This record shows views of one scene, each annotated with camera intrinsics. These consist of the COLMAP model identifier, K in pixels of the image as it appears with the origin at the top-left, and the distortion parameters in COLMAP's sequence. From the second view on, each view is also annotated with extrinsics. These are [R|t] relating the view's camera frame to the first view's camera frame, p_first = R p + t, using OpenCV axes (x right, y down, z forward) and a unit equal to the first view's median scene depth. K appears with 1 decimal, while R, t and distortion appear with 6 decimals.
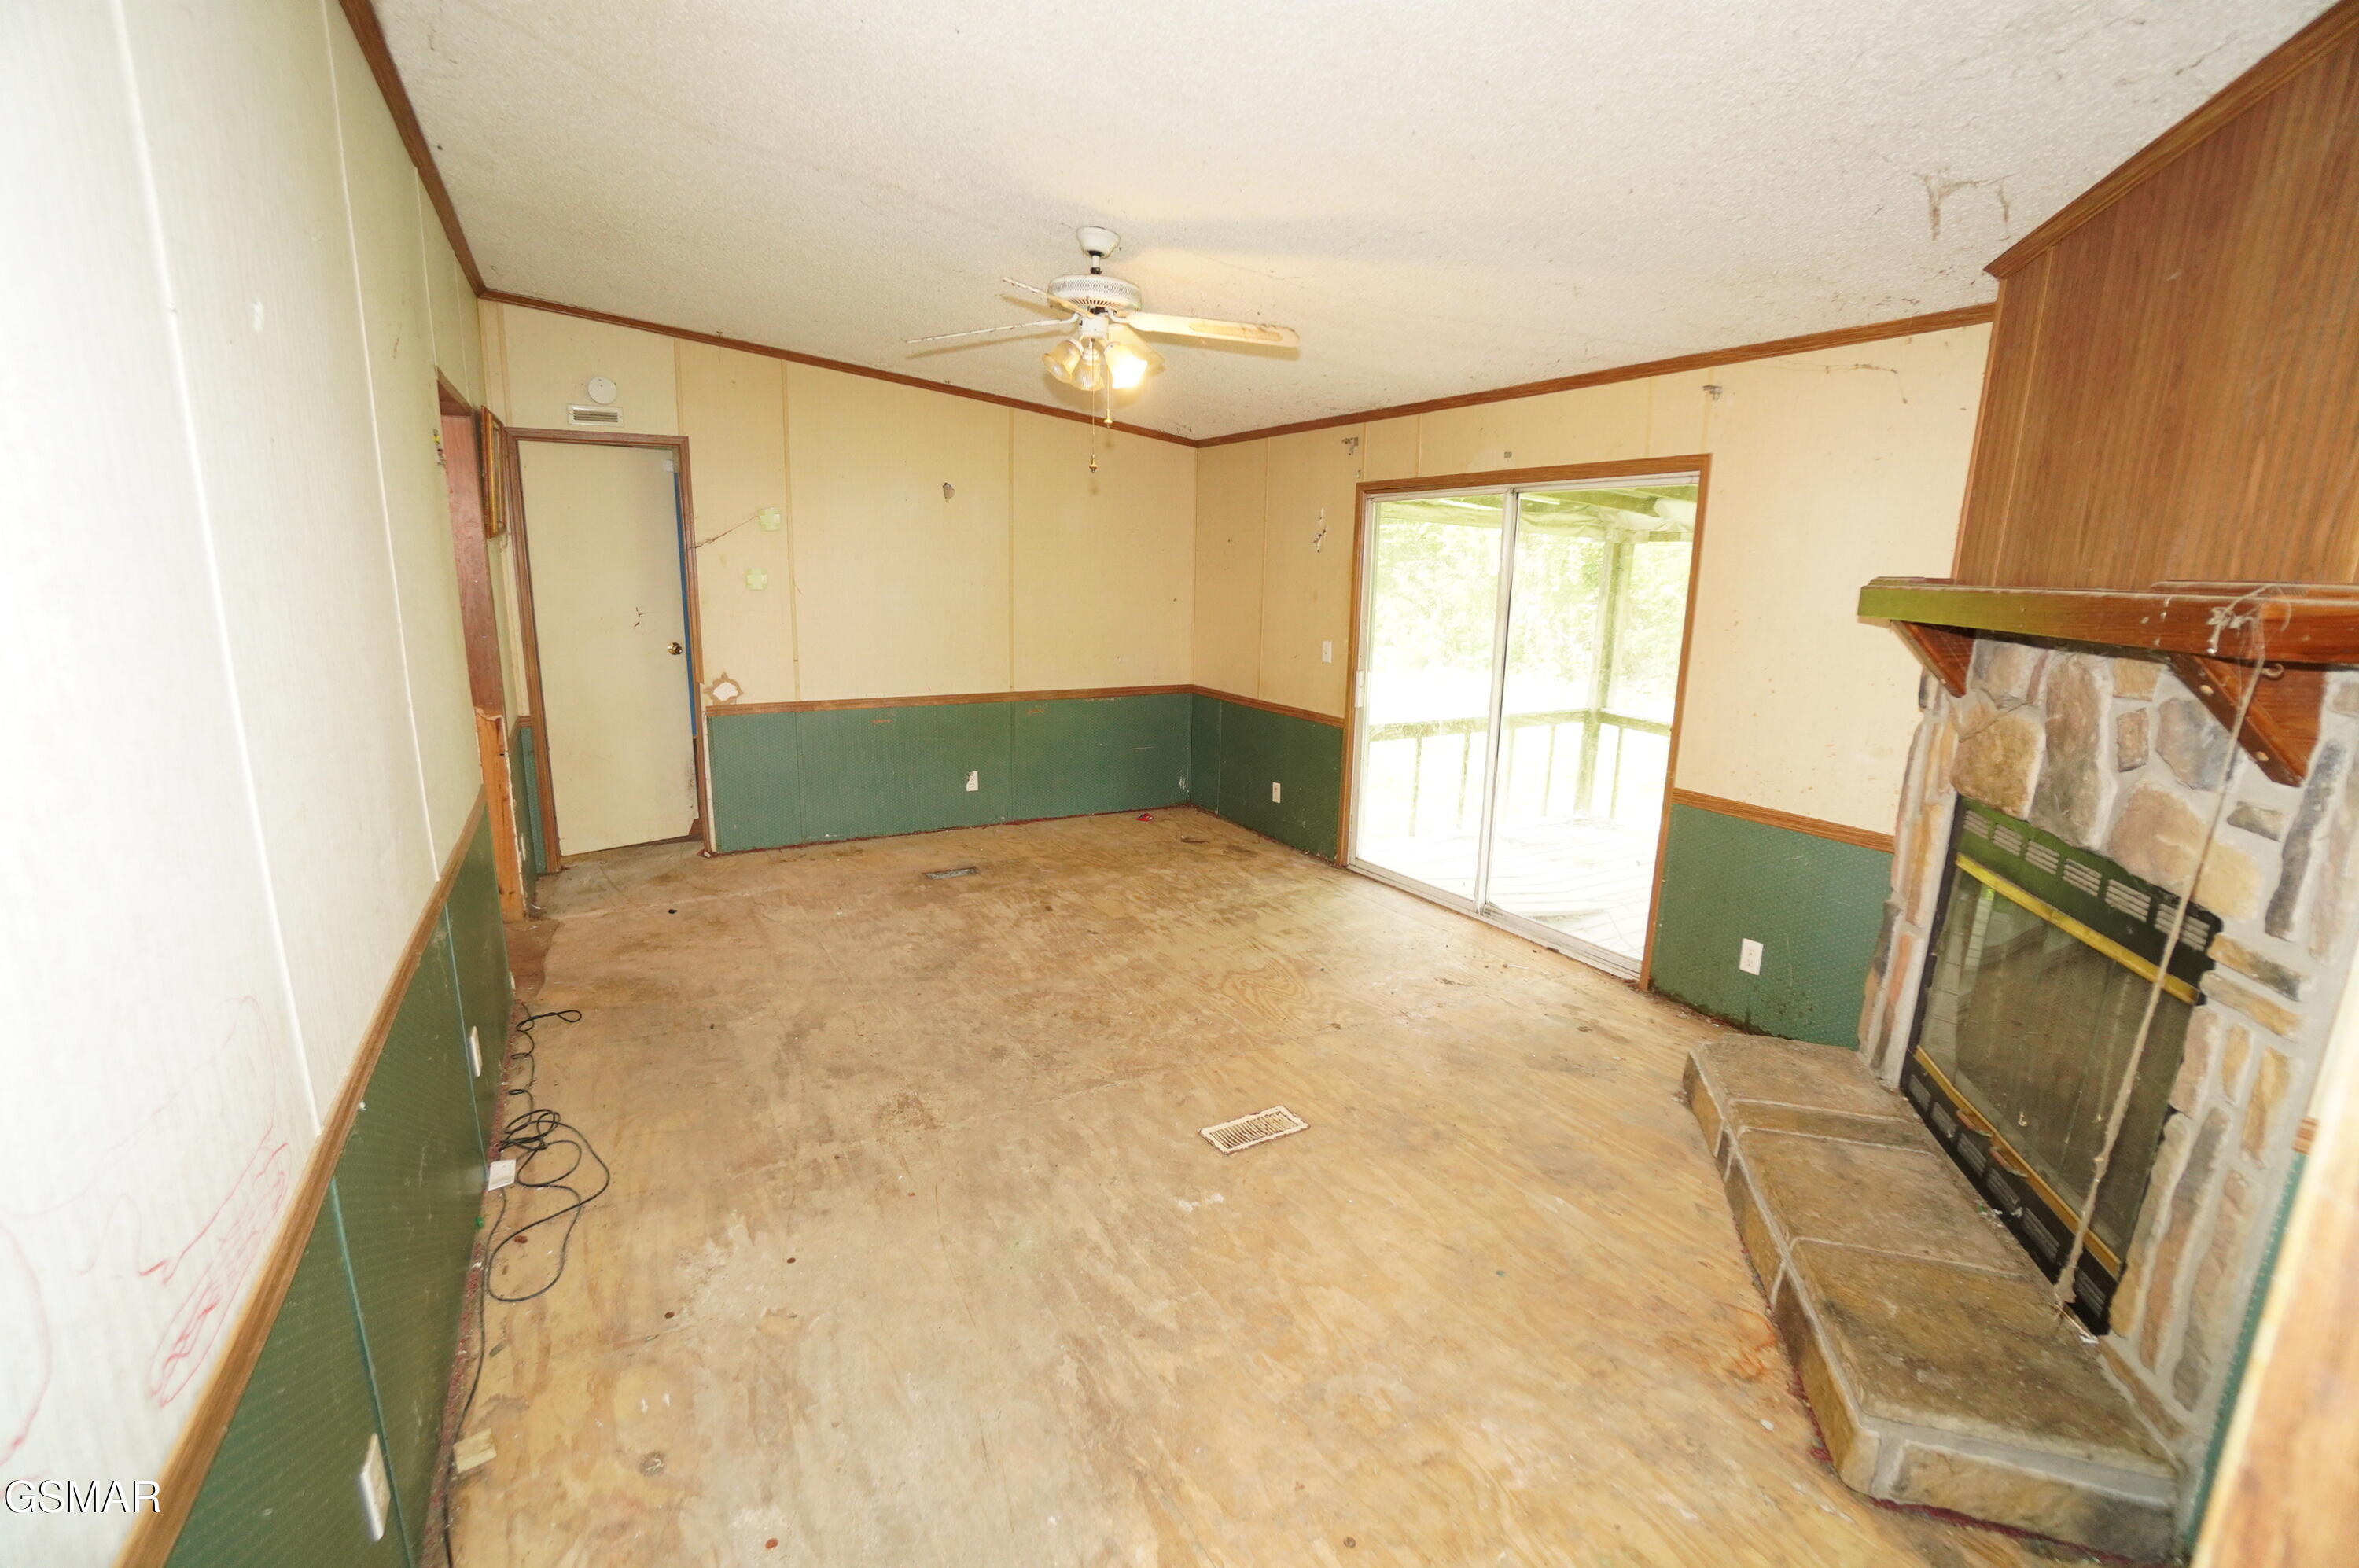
lens RADIAL K [[1043.8, 0, 1167.4], [0, 1043.8, 791.4], [0, 0, 1]] dist [-0.061291, 0.022646]
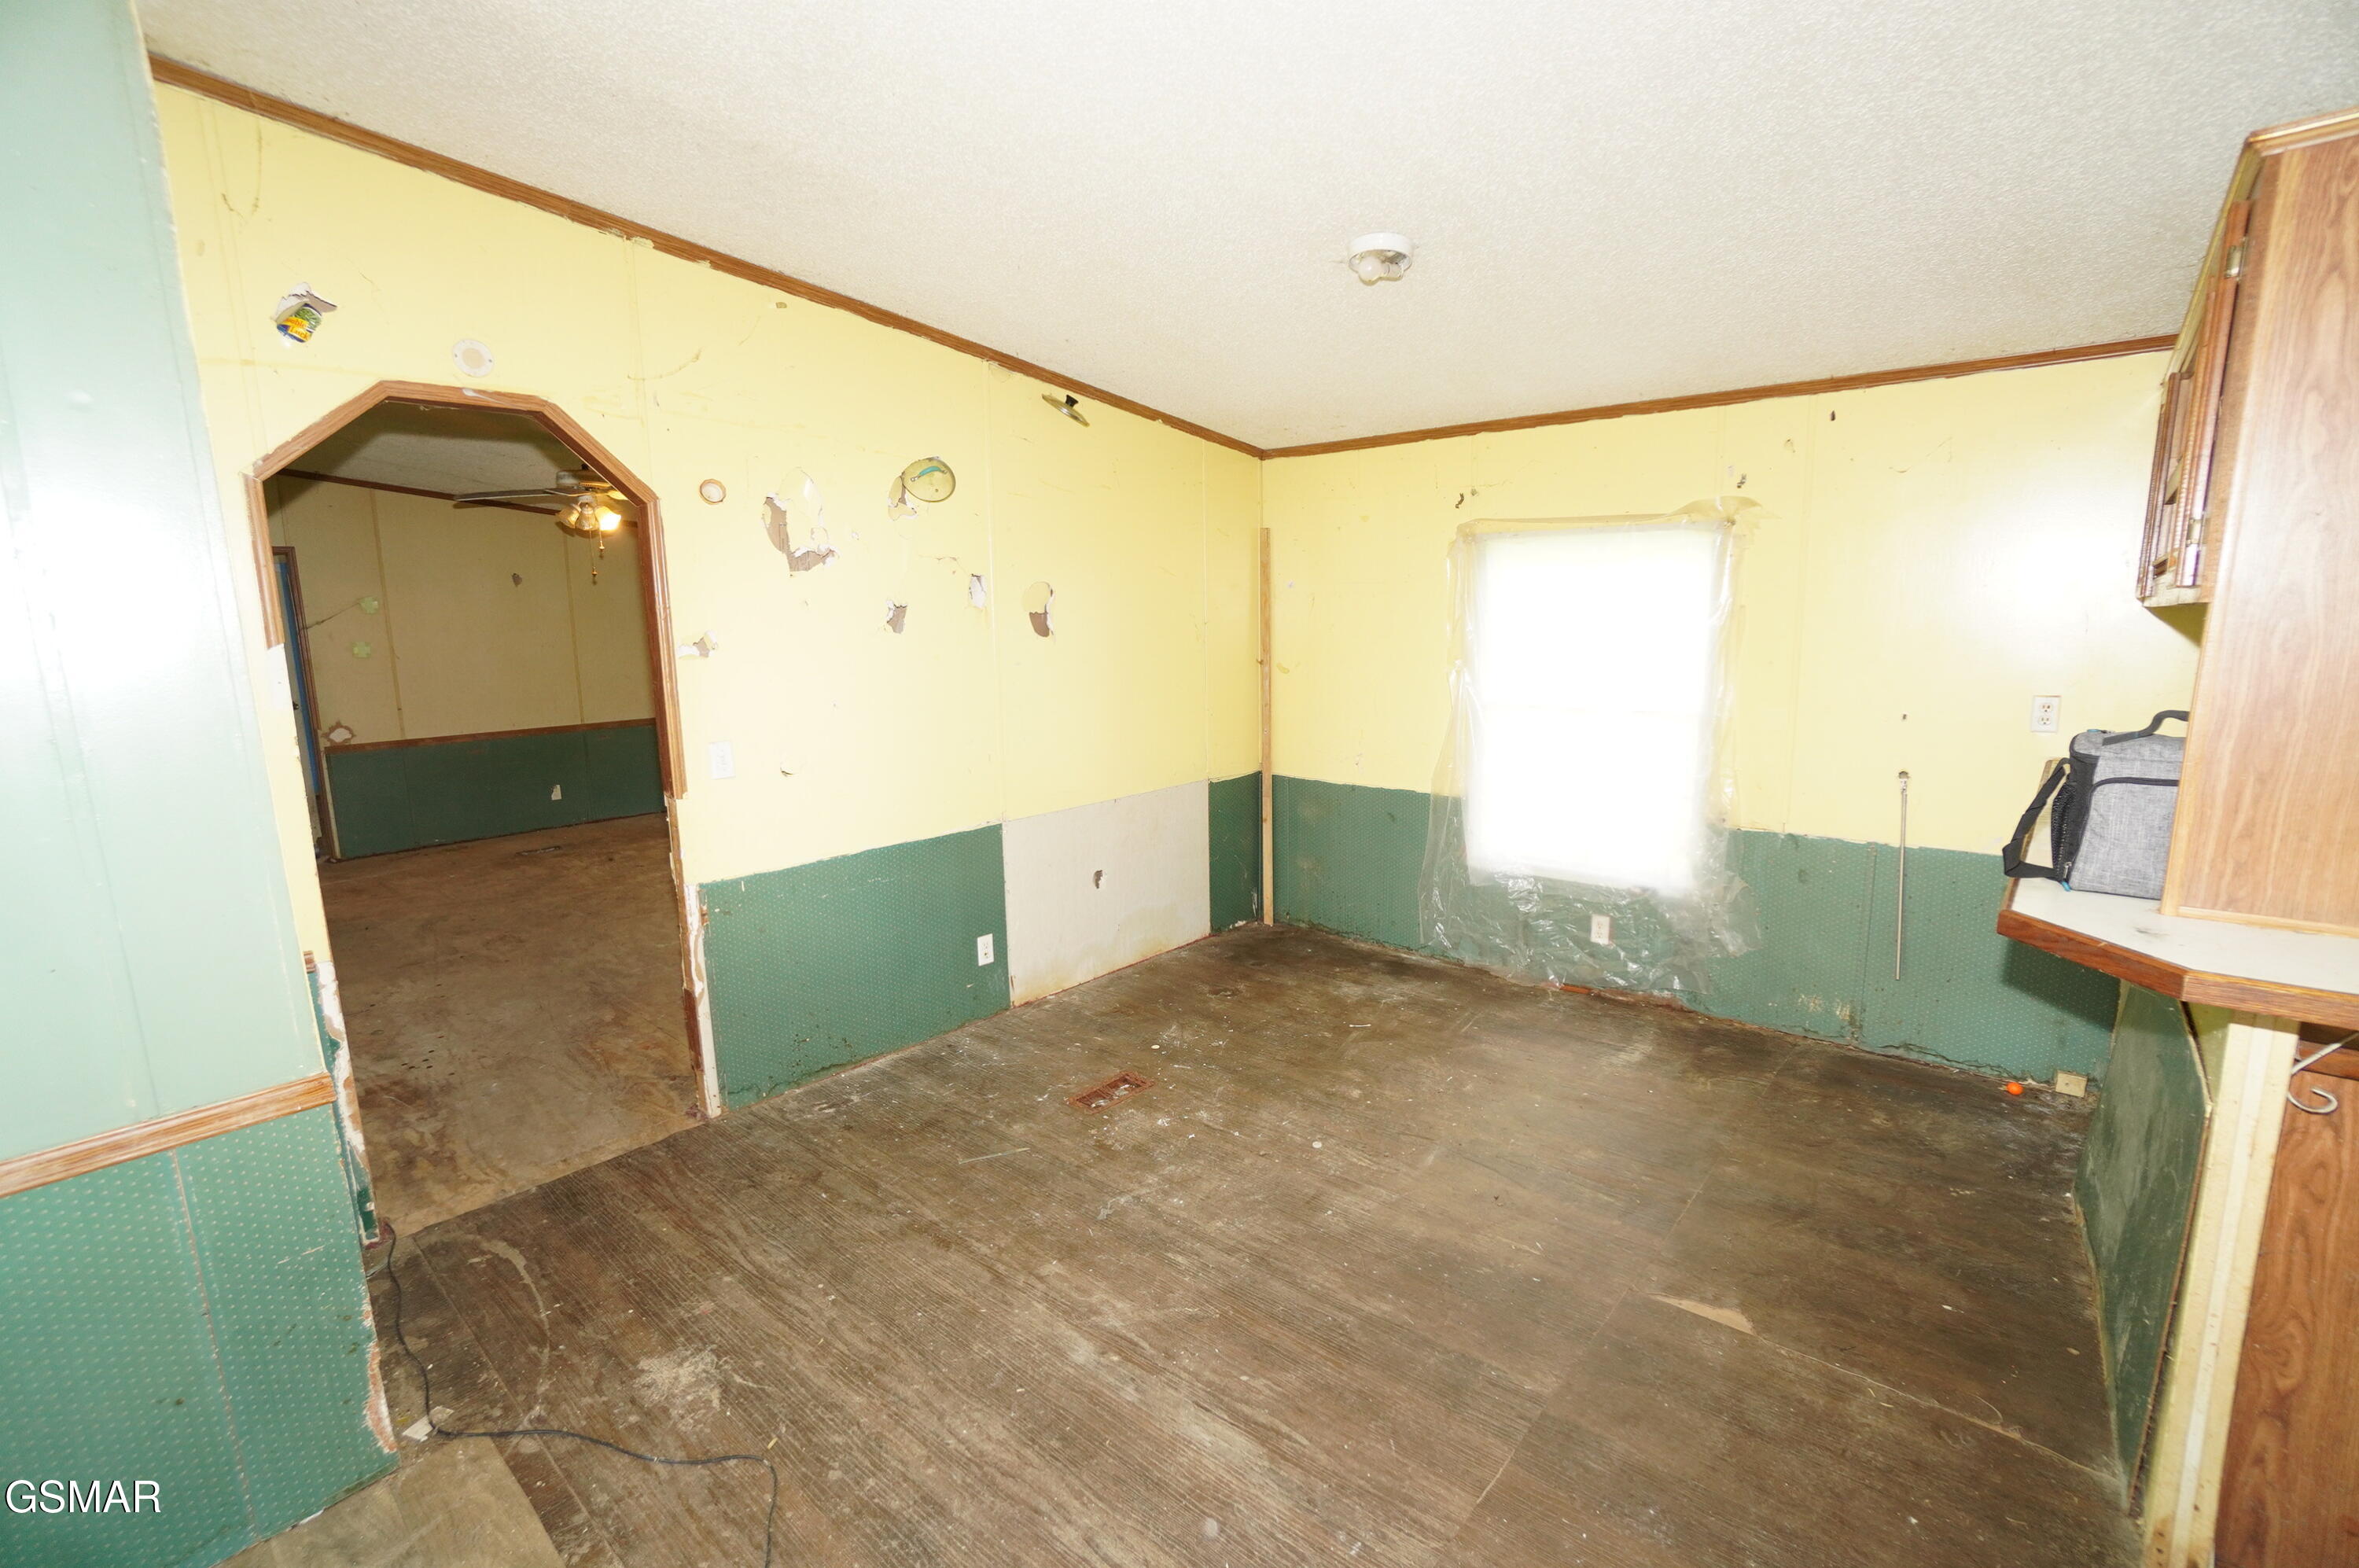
lens RADIAL K [[1043.8, 0, 1167.4], [0, 1043.8, 791.4], [0, 0, 1]] dist [-0.061291, 0.022646]
pose [[0.944978, -0.090027, 0.314503, 0.197341], [0.104708, 0.994048, -0.030065, 0.155221], [-0.309925, 0.061341, 0.948780, -0.686948]]
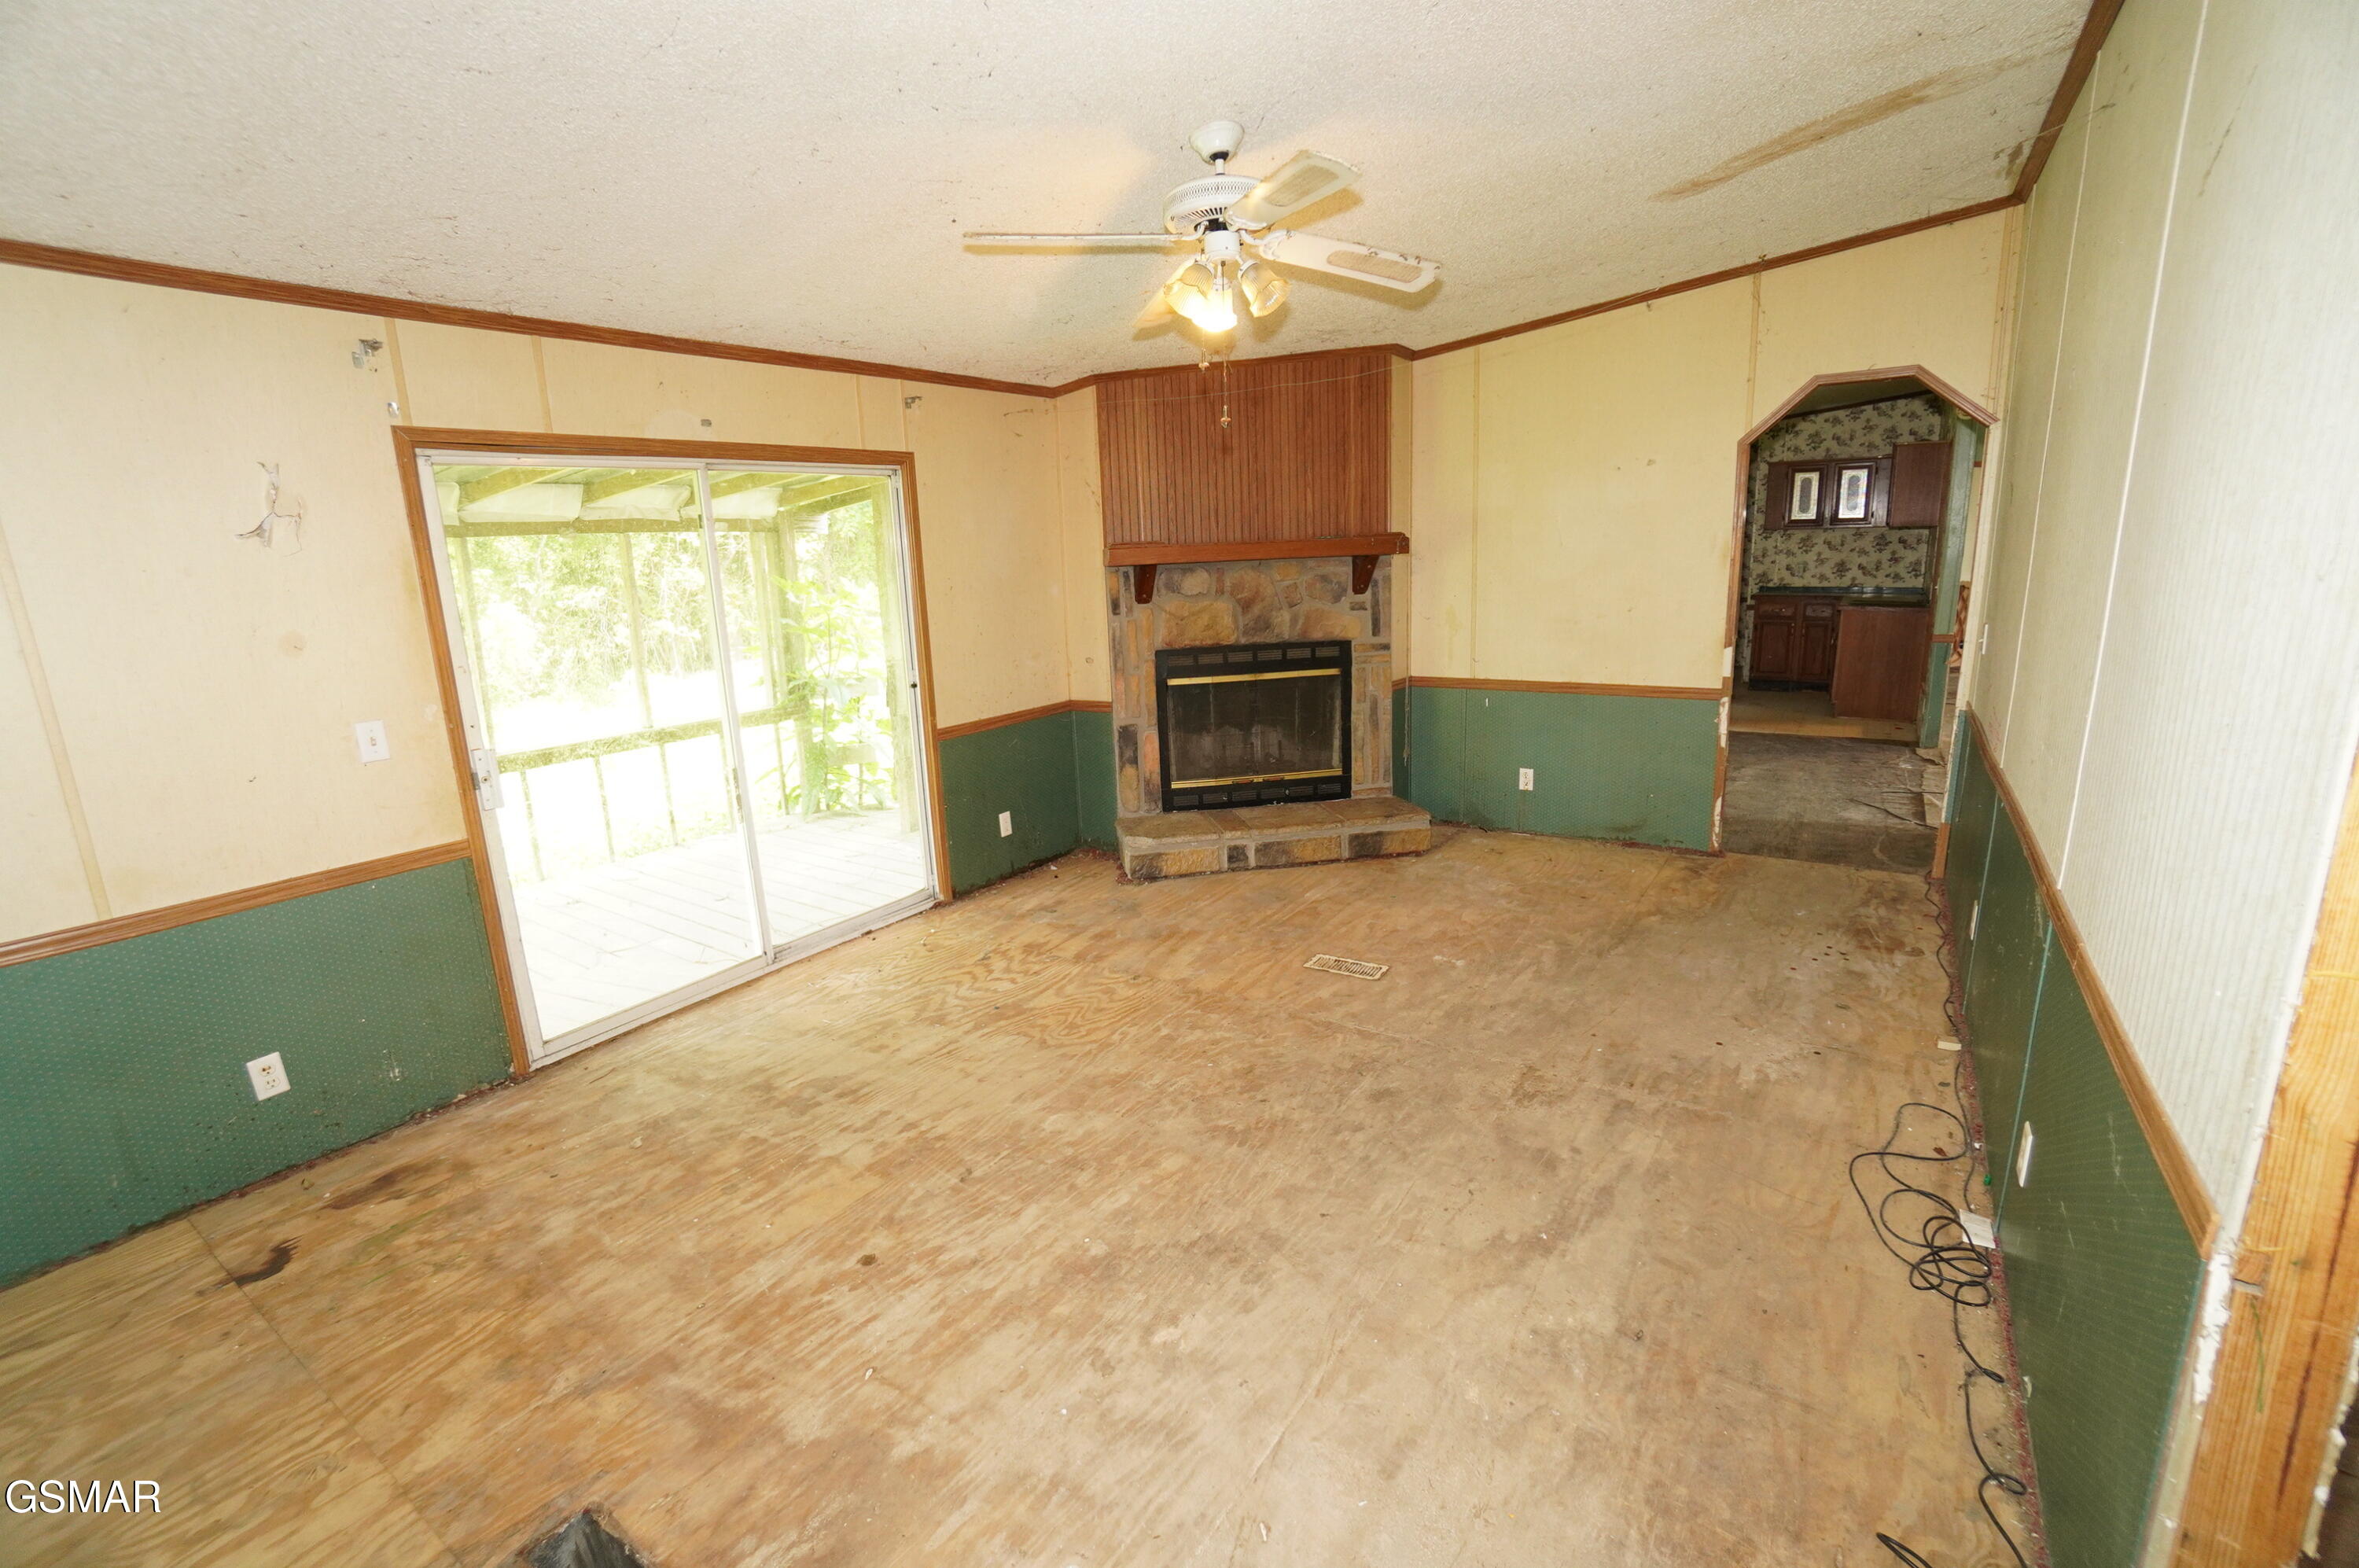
lens RADIAL K [[1043.8, 0, 1167.4], [0, 1043.8, 791.4], [0, 0, 1]] dist [-0.061291, 0.022646]
pose [[-0.454175, -0.203318, 0.867402, -0.602736], [0.220112, 0.917821, 0.330387, -0.240207], [-0.863293, 0.340980, -0.372099, 1.065936]]
